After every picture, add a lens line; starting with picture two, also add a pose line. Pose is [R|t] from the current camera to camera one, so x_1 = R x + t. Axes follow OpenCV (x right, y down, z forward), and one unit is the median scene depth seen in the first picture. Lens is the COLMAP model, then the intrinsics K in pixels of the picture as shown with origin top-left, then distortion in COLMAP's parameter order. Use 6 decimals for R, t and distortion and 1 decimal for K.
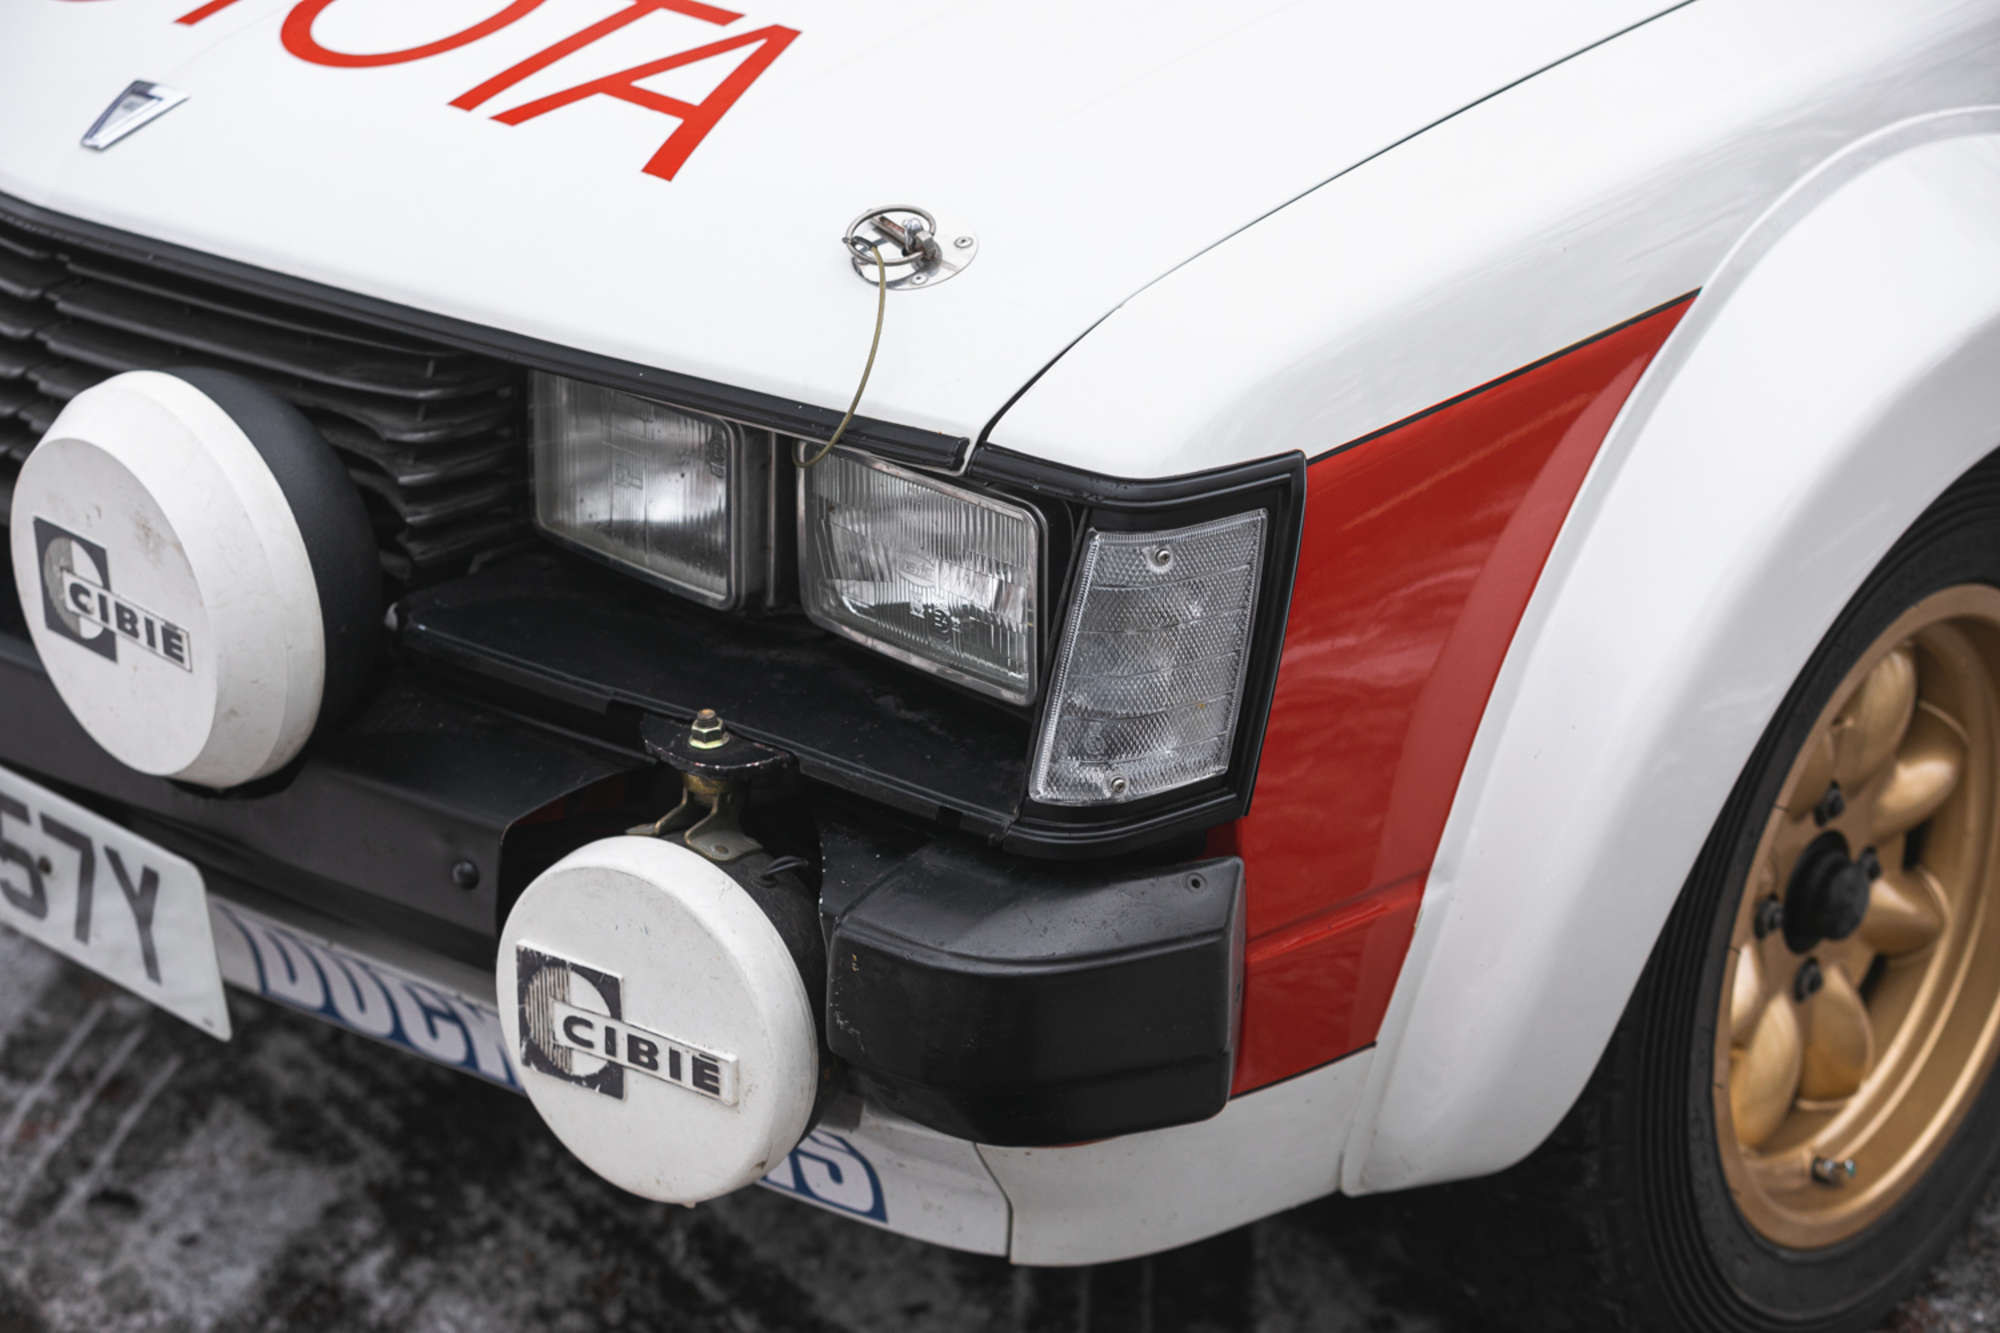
lens RADIAL K [[4297.1, 0, 969.7], [0, 4297.1, 775.2], [0, 0, 1]] dist [-0.263856, 0.054201]
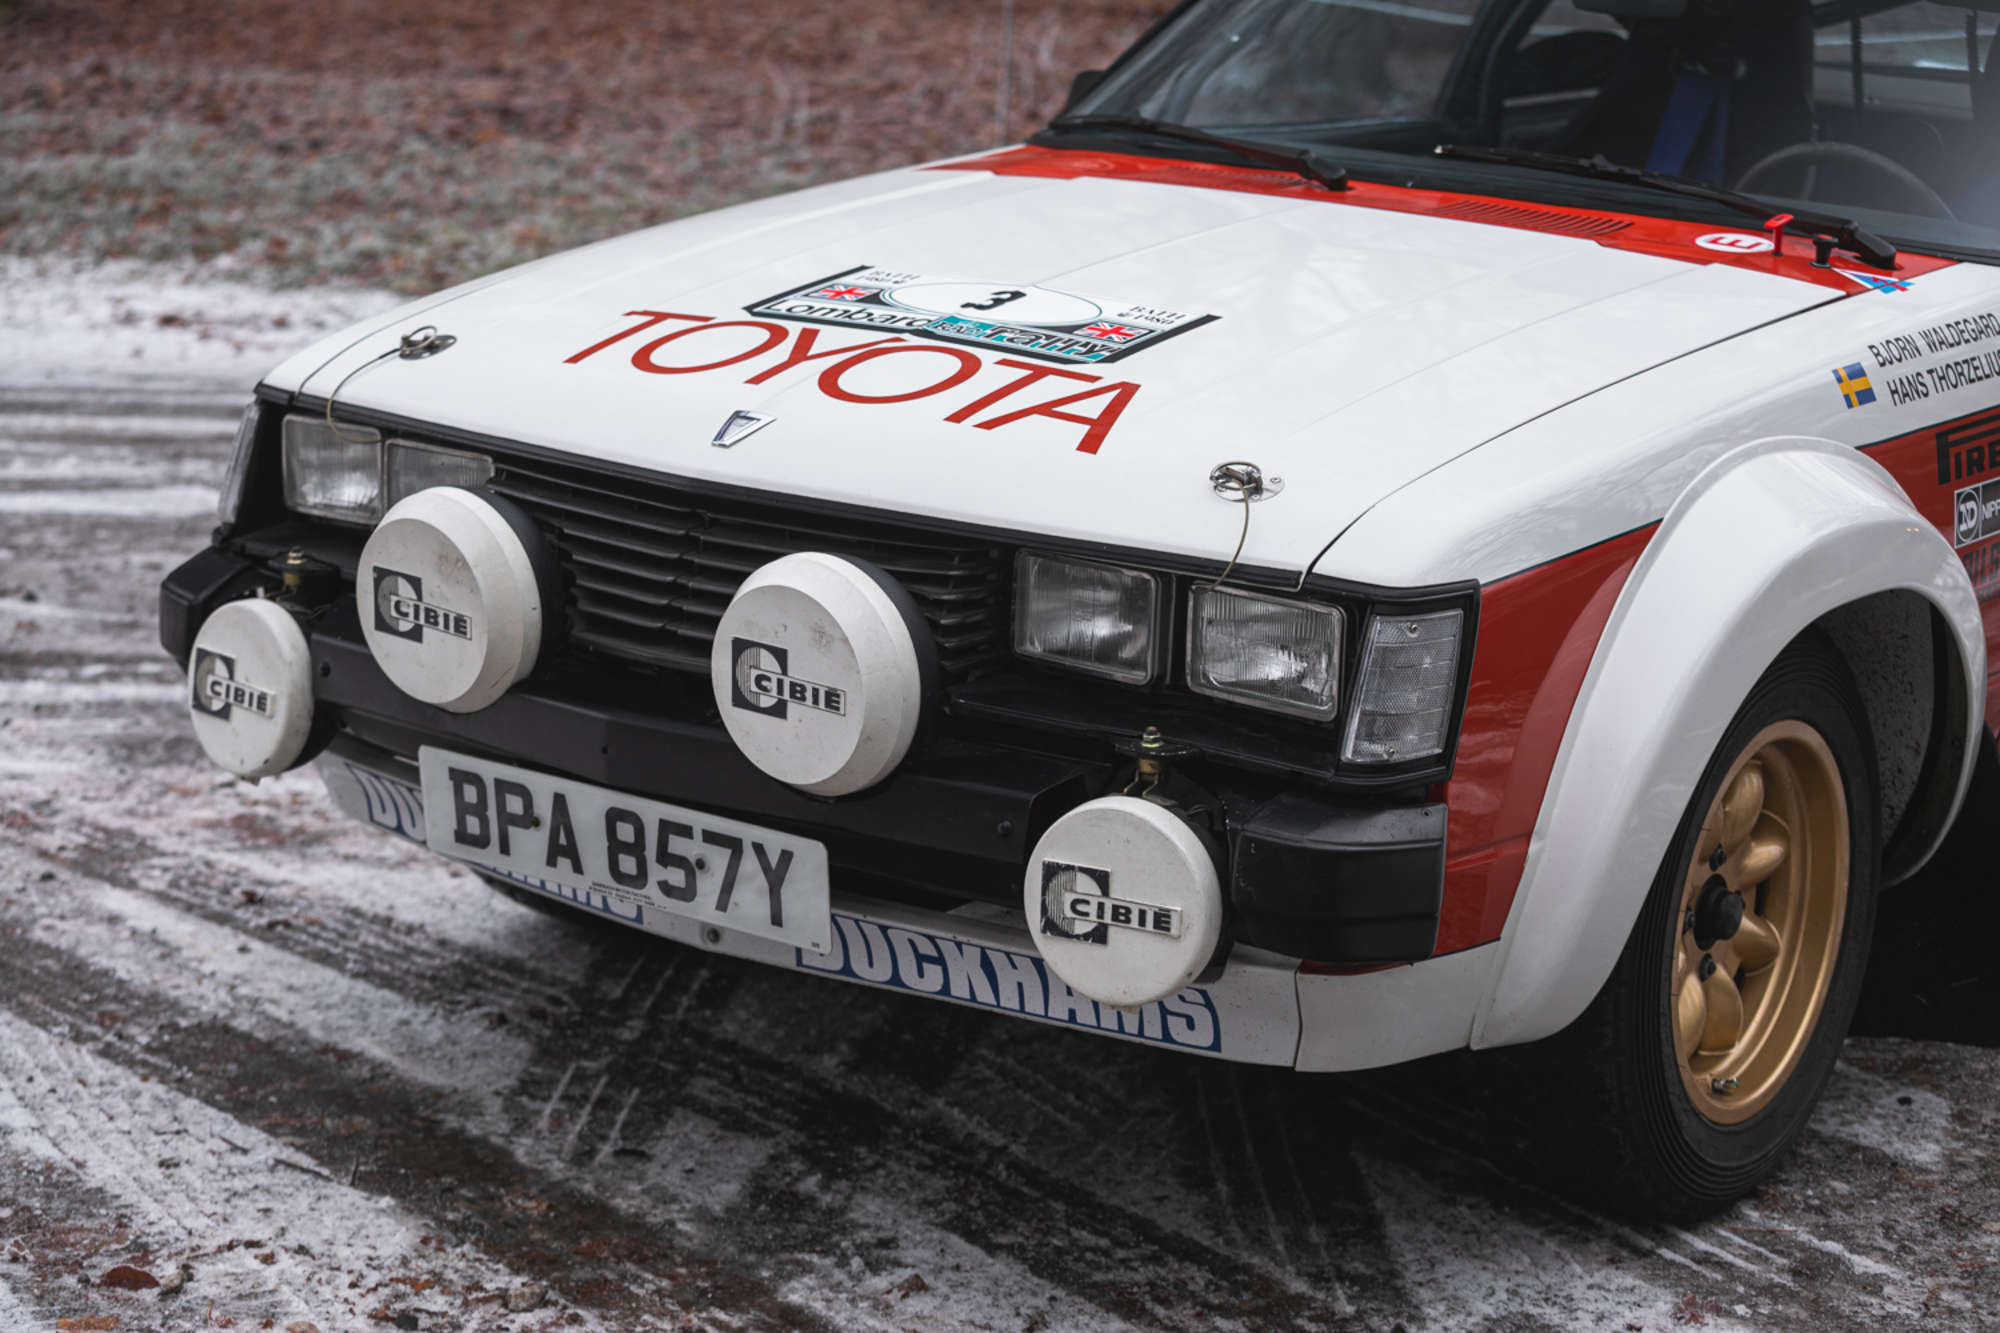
lens RADIAL K [[4191.9, 0, 1006.2], [0, 4191.9, 713.5], [0, 0, 1]] dist [-0.322102, 0.438817]
pose [[0.993931, 0.002560, 0.109976, -0.298333], [0.017389, 0.983503, -0.180051, 0.279186], [-0.108622, 0.180871, 0.977490, -0.675861]]
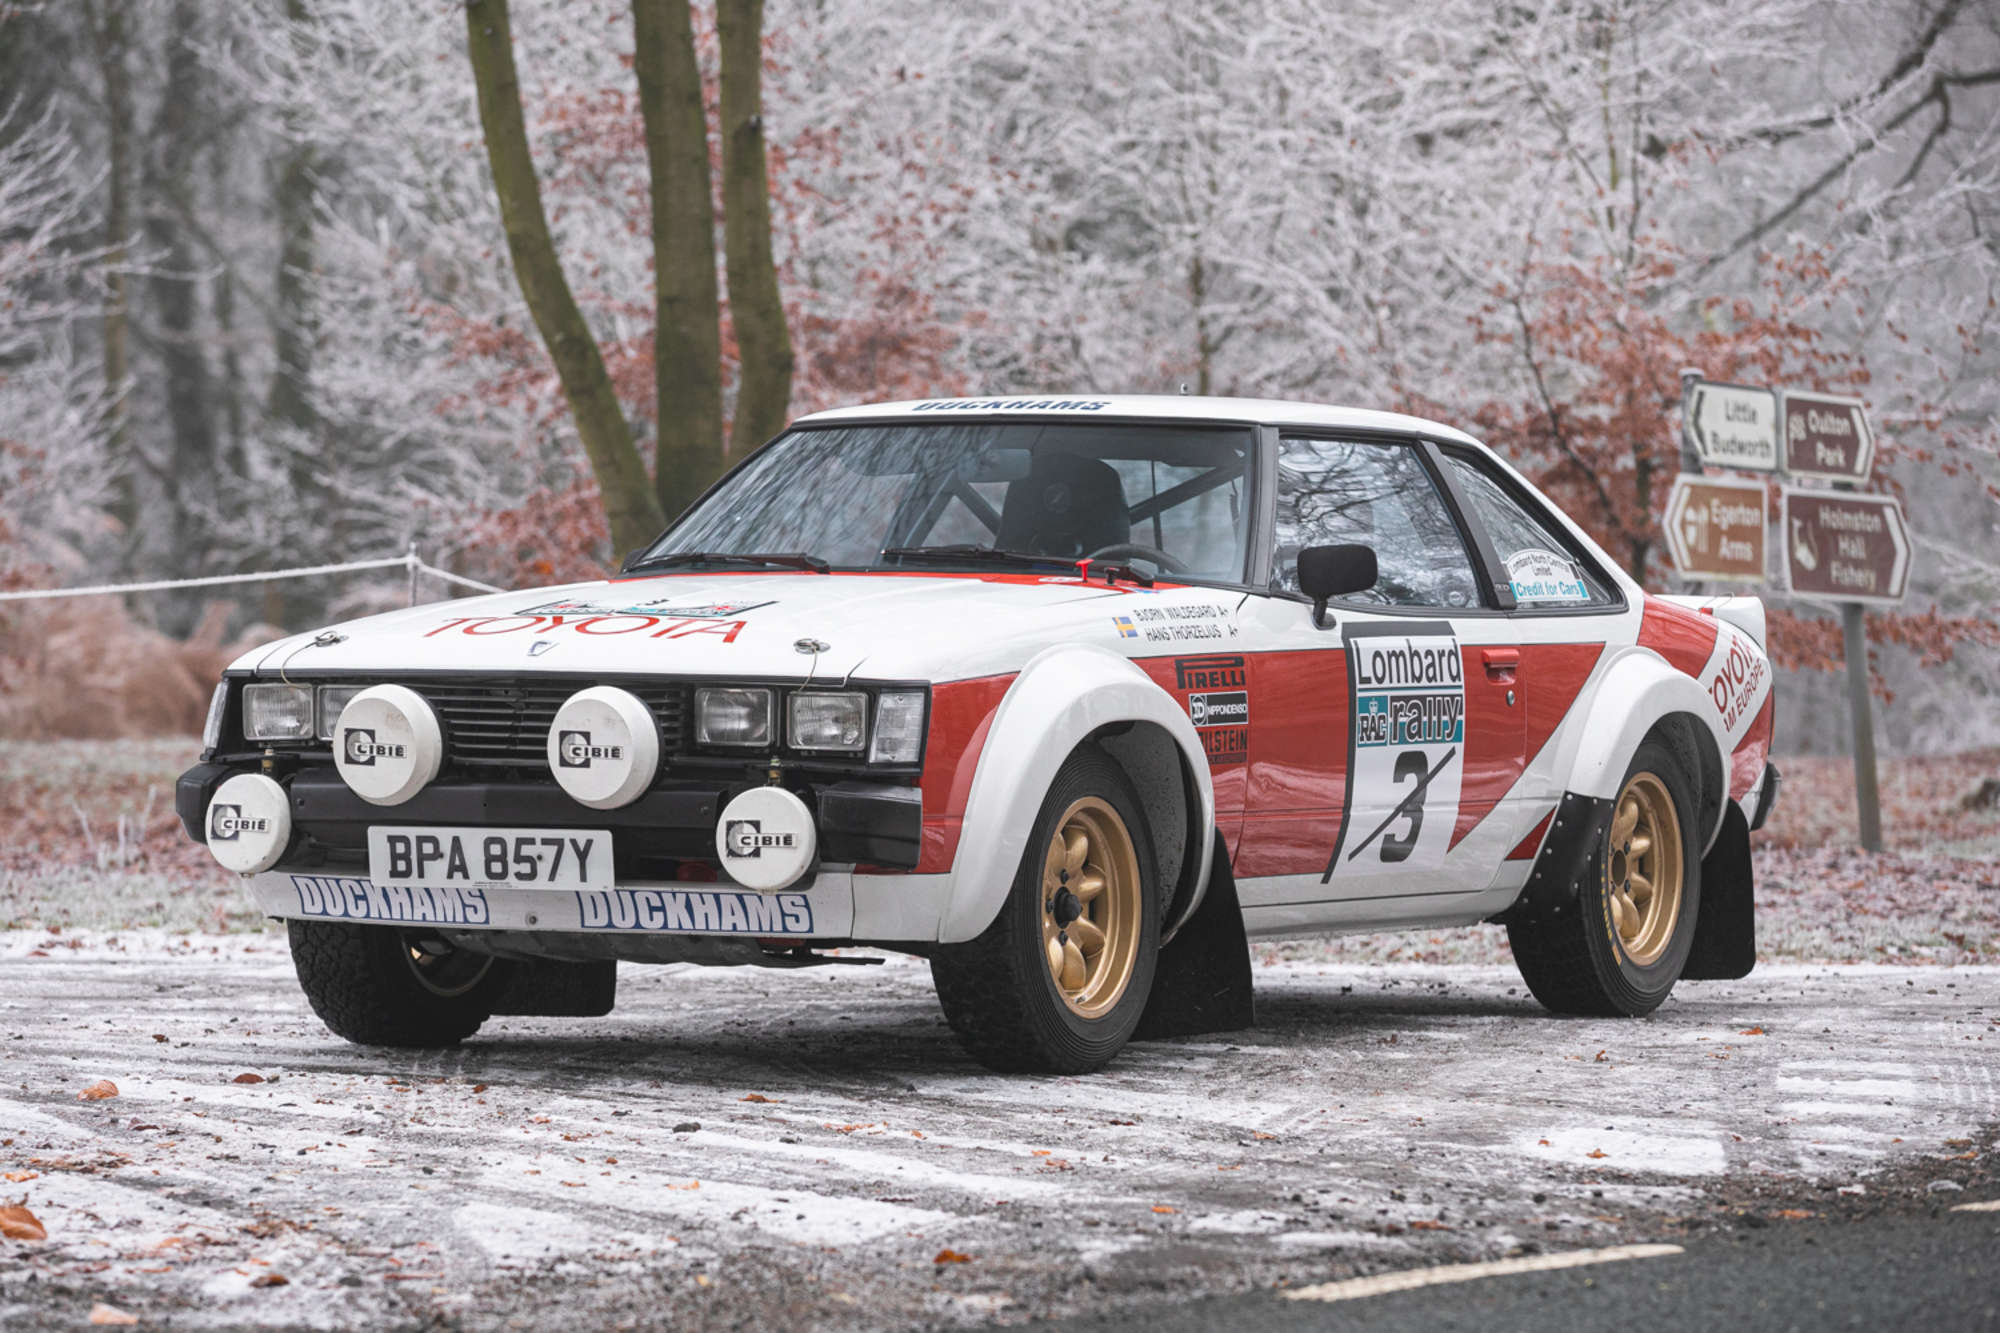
lens RADIAL K [[8377.1, 0, 1000.0], [0, 8377.1, 666.5], [0, 0, 1]] dist [0.360271, 2.957624]
pose [[0.968641, -0.000630, 0.248464, -1.569395], [0.101099, 0.914472, -0.391817, 2.600255], [-0.226966, 0.404649, 0.885858, -5.144149]]
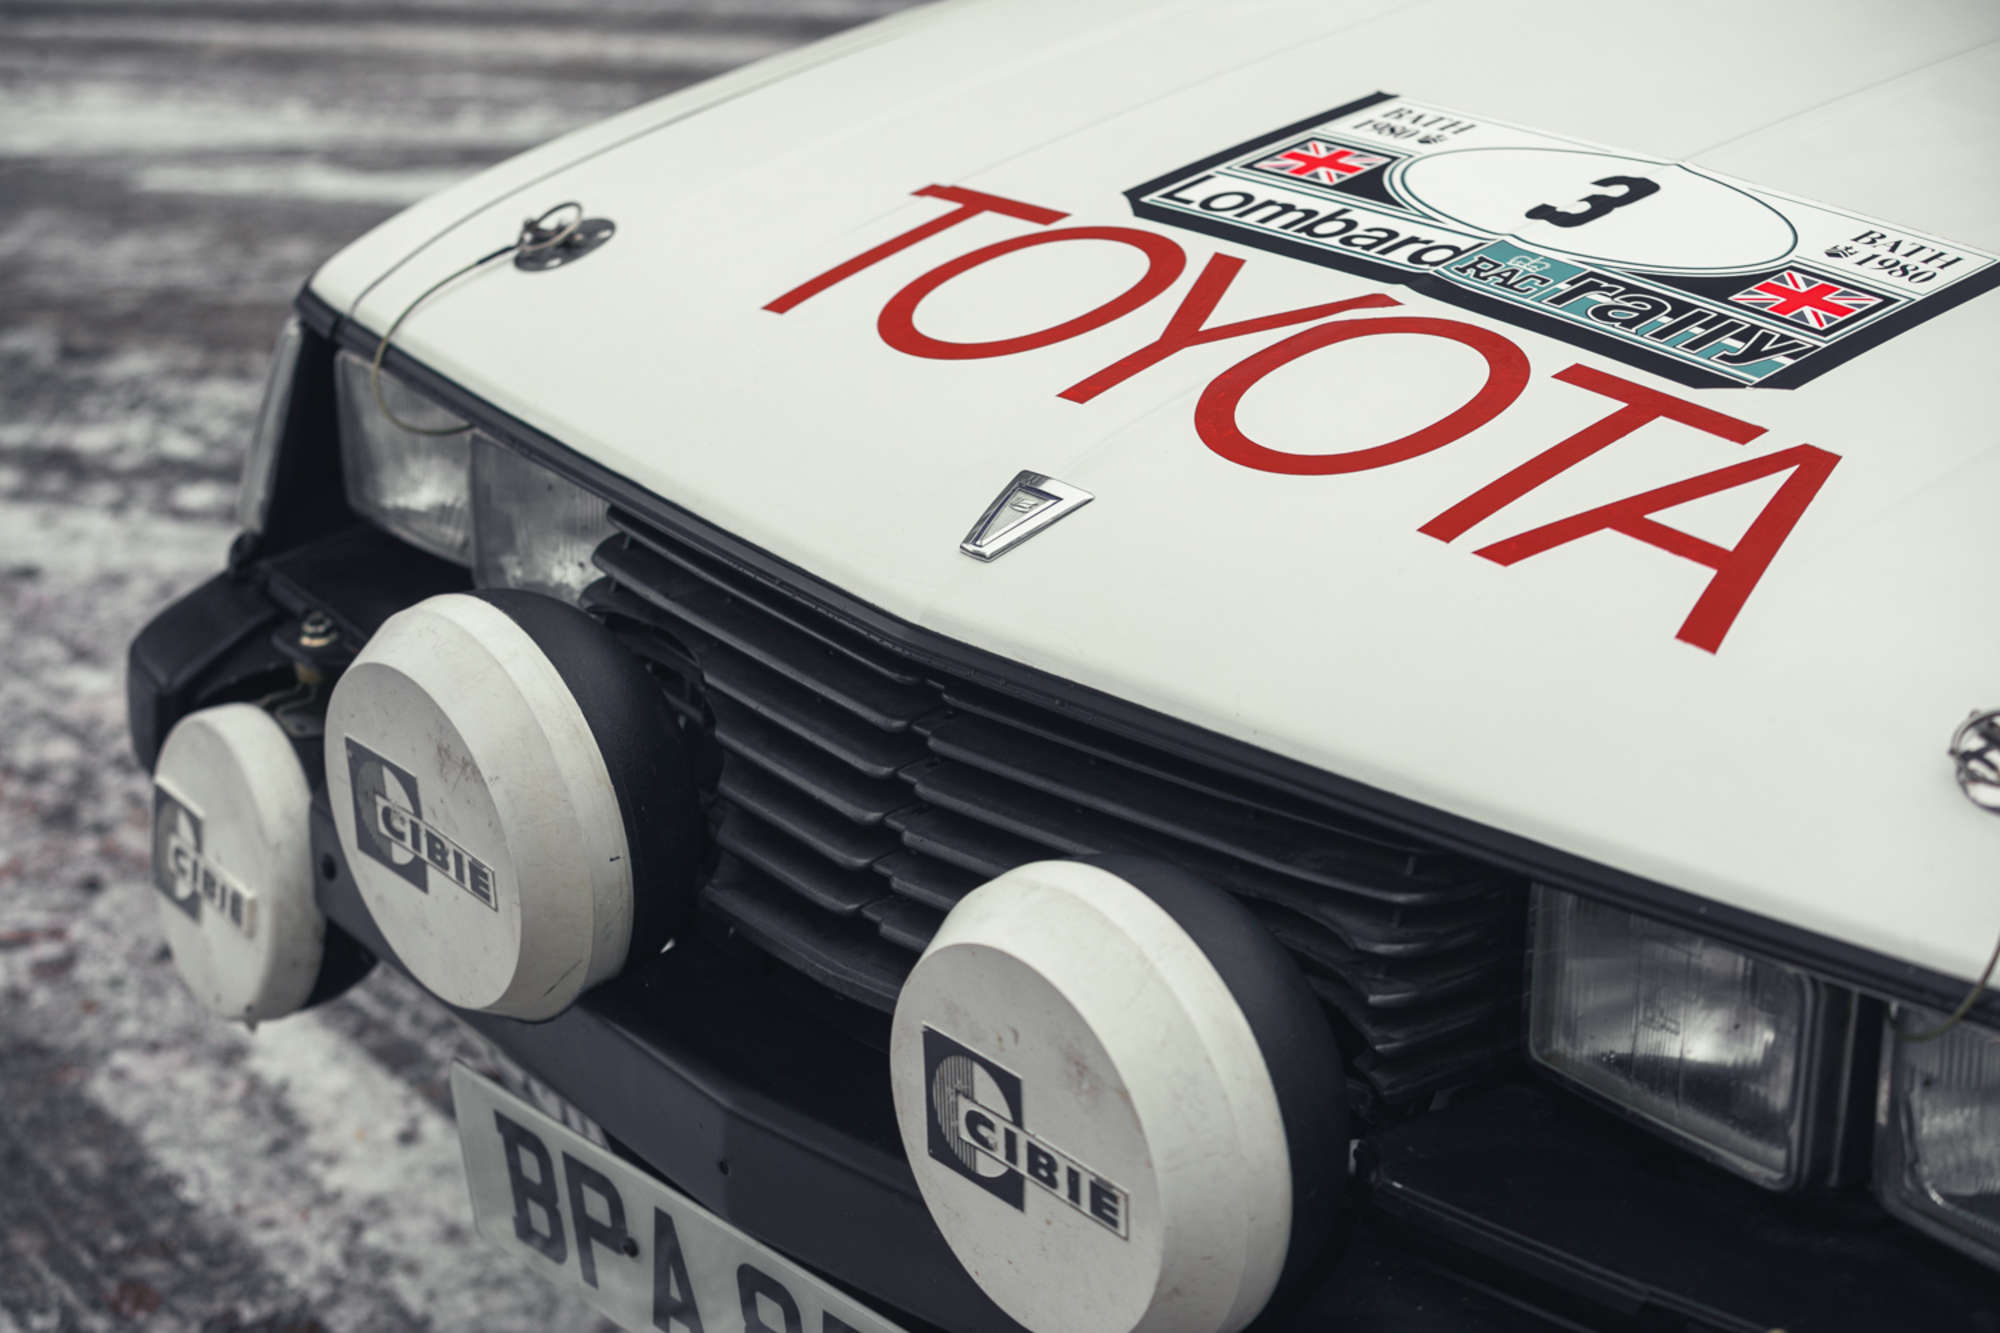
lens RADIAL K [[4297.1, 0, 969.7], [0, 4297.1, 775.2], [0, 0, 1]] dist [-0.263856, 0.054201]
pose [[0.992722, 0.035483, -0.115086, -0.117645], [-0.039062, 0.998816, -0.028993, -0.086358], [0.113921, 0.033278, 0.992932, 0.167435]]
